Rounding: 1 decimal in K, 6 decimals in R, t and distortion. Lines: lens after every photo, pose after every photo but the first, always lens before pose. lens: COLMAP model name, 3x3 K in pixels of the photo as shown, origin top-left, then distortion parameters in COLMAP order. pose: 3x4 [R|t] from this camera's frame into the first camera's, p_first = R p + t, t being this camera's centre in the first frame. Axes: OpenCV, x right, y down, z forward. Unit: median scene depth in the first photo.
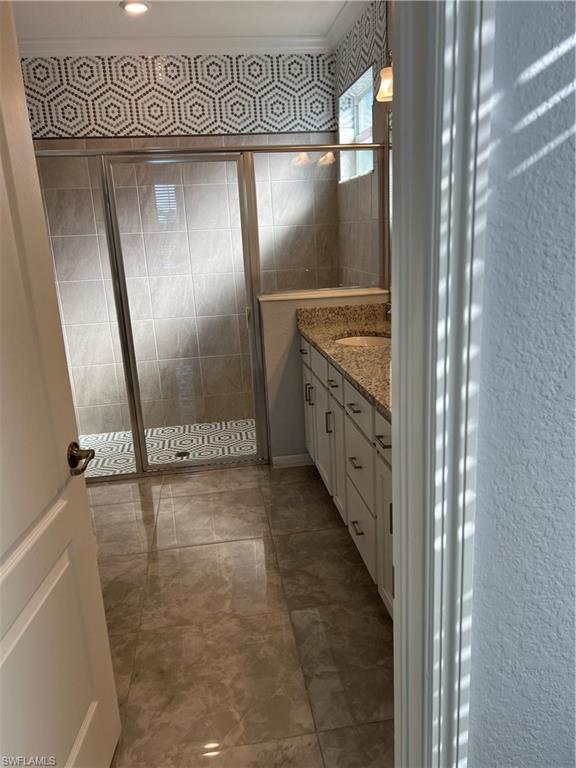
lens RADIAL K [[577.5, 0, 285.9], [0, 577.5, 385.9], [0, 0, 1]] dist [0.054426, -0.084515]
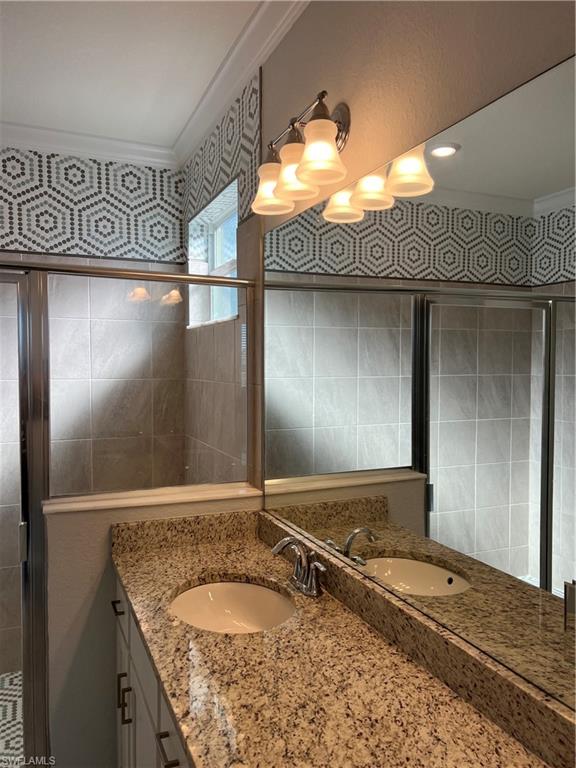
lens RADIAL K [[577.5, 0, 287.5], [0, 577.5, 387.5], [0, 0, 1]] dist [0.054426, -0.084515]
pose [[0.963541, 0.042536, 0.264159, 0.023702], [0.019779, 0.973258, -0.228862, -0.105640], [-0.266830, 0.225742, 0.936932, 0.295634]]
